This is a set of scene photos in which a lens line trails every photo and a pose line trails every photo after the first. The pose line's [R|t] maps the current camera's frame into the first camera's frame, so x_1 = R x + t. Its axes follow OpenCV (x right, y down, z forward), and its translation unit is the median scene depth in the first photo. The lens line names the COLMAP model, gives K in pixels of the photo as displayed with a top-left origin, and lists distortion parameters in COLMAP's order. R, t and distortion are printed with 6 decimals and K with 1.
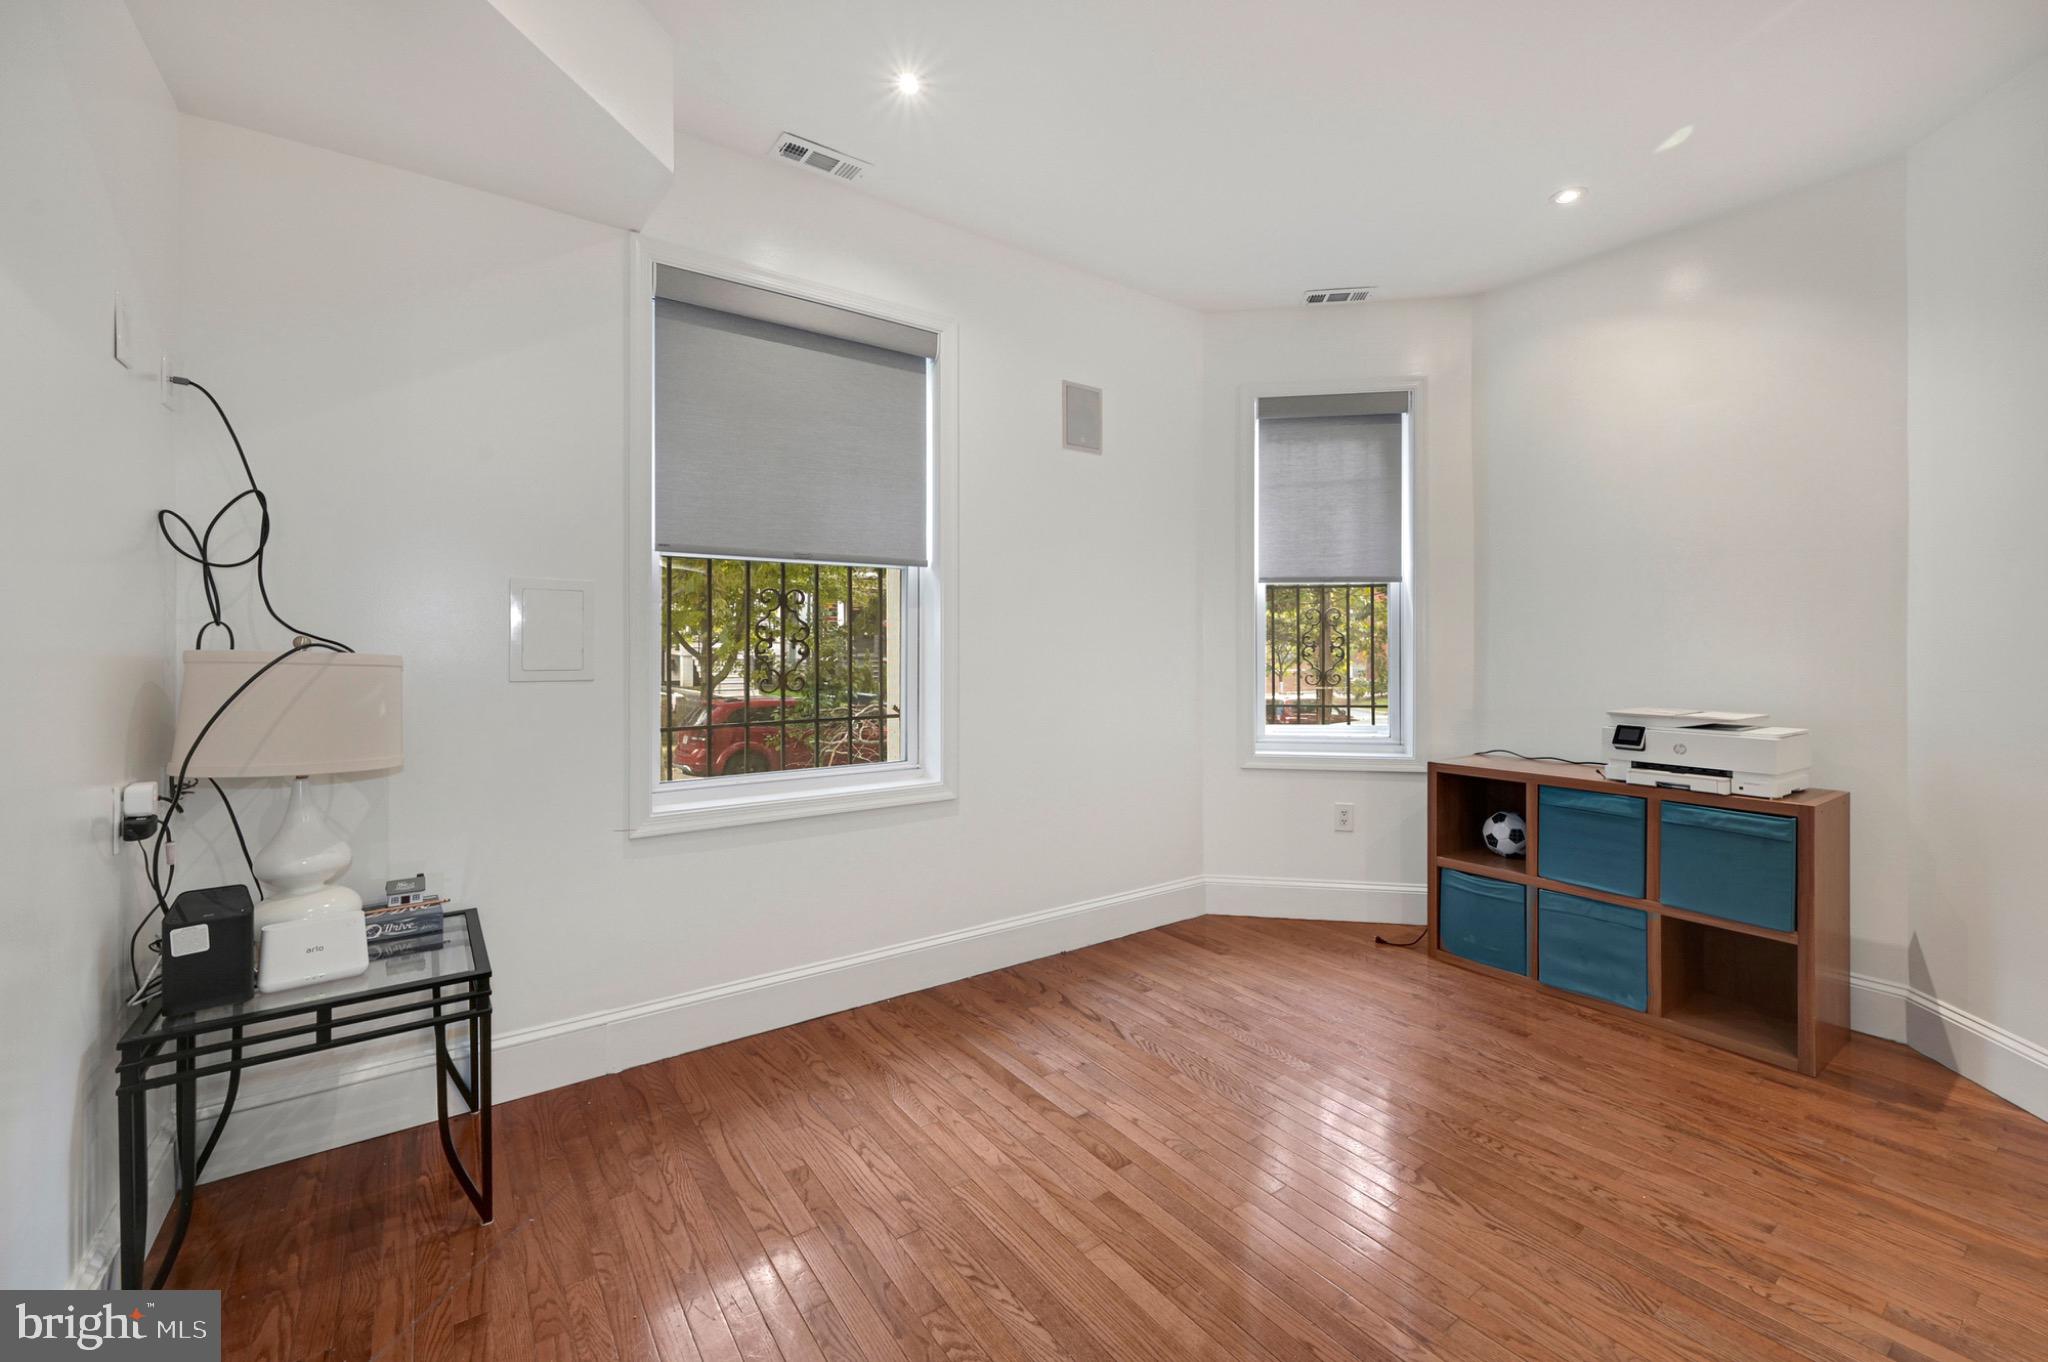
lens RADIAL K [[819.8, 0, 1020.6], [0, 819.8, 654.9], [0, 0, 1]] dist [-0.002773, -0.000368]
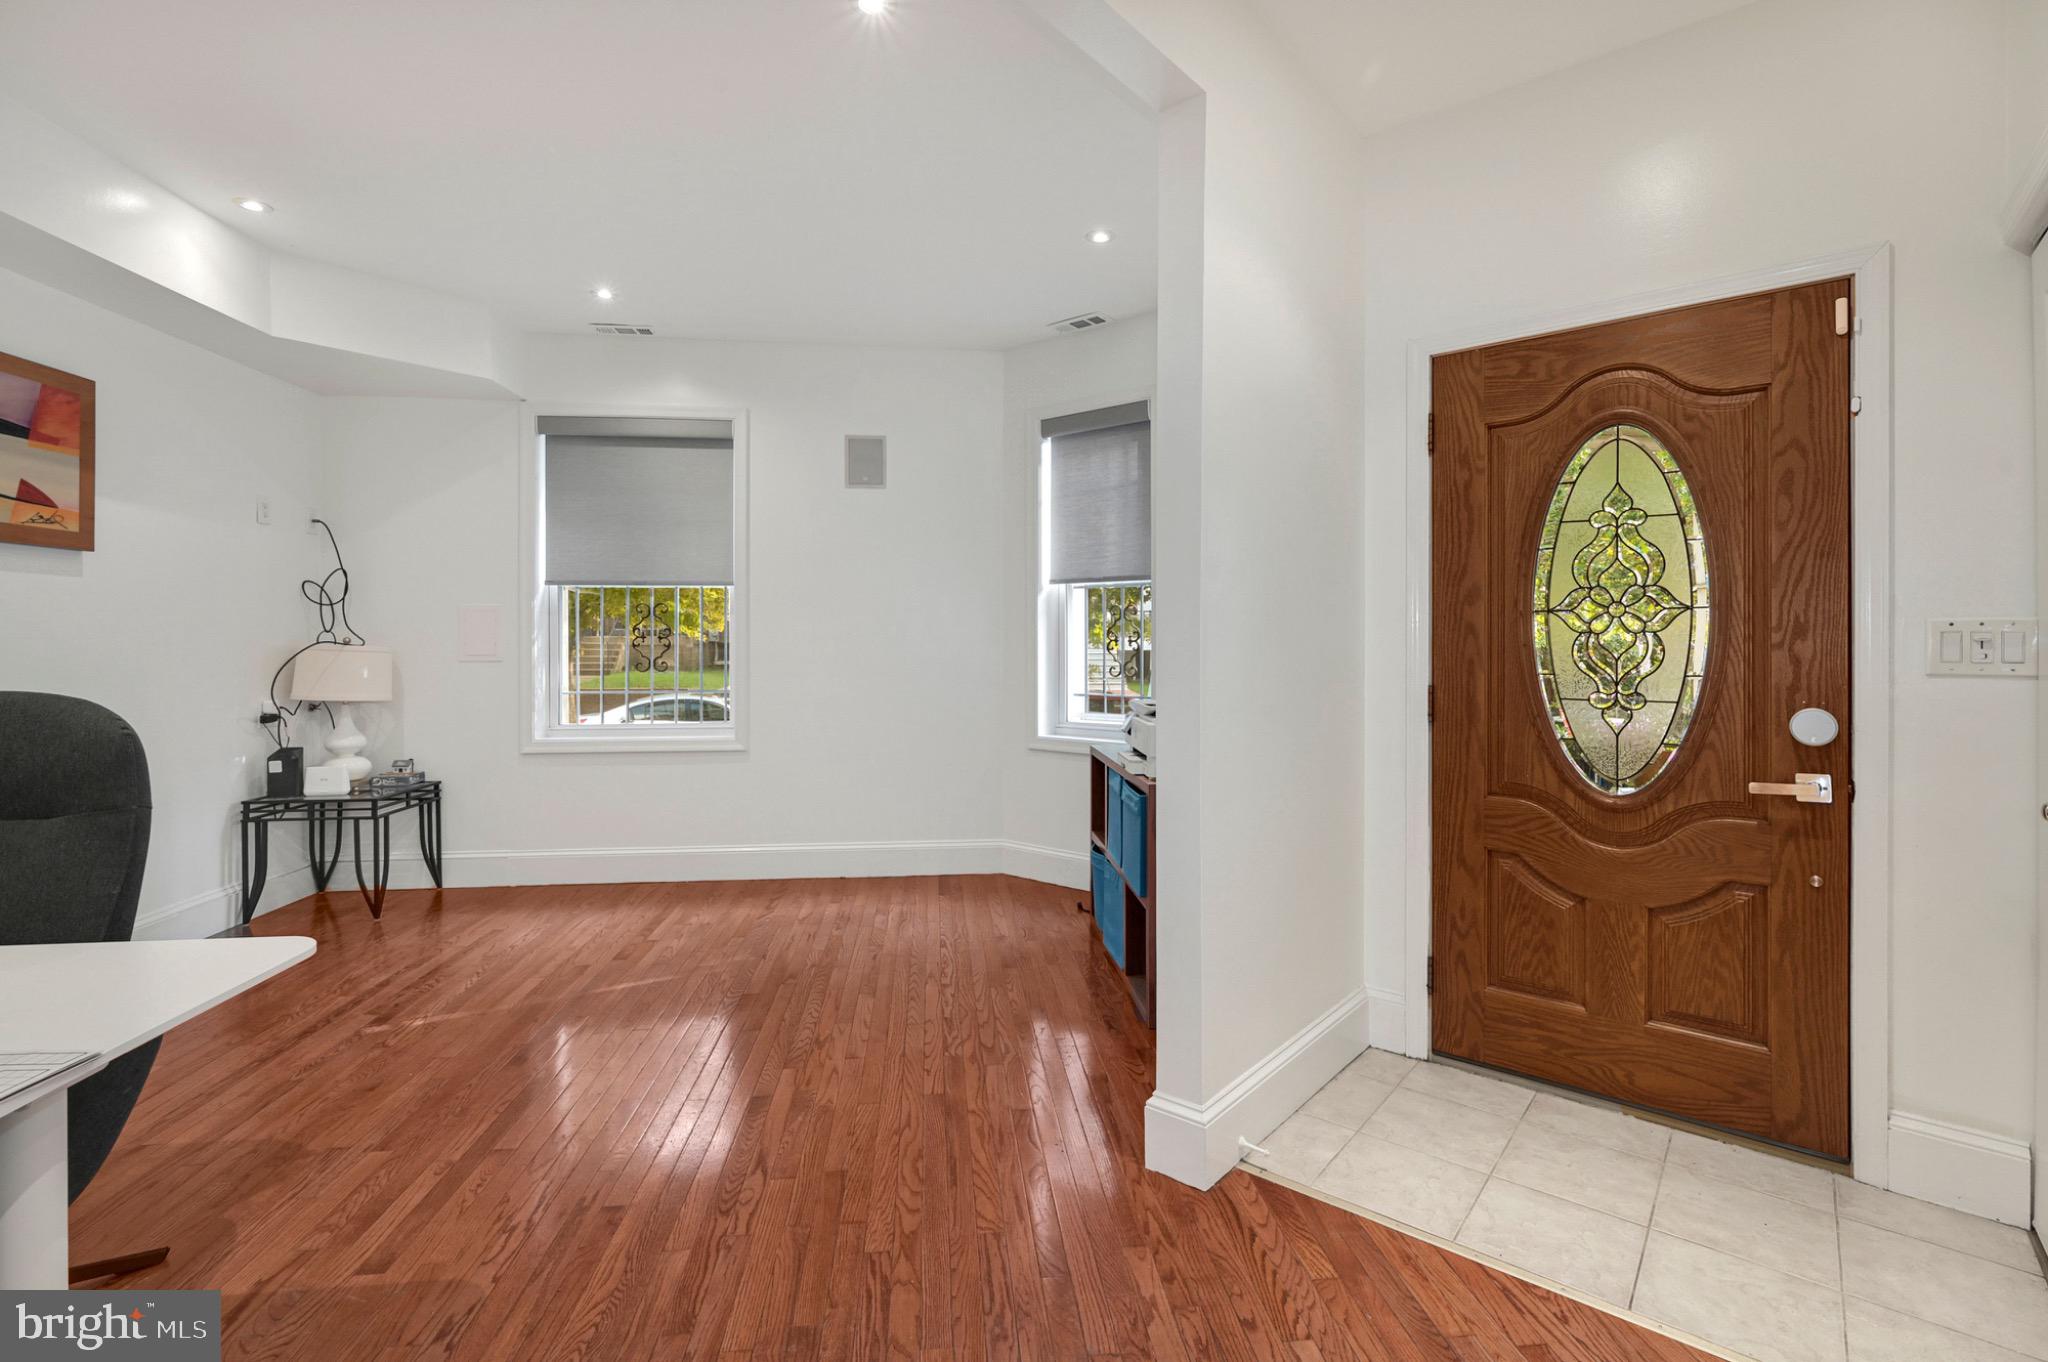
lens RADIAL K [[911.6, 0, 1041.1], [0, 911.6, 651.3], [0, 0, 1]] dist [0.000509, 0.000034]
pose [[0.872830, 0.001574, -0.488022, 1.327190], [-0.001911, 0.999998, -0.000193, 0.006438], [0.488021, 0.001101, 0.872831, -0.135041]]
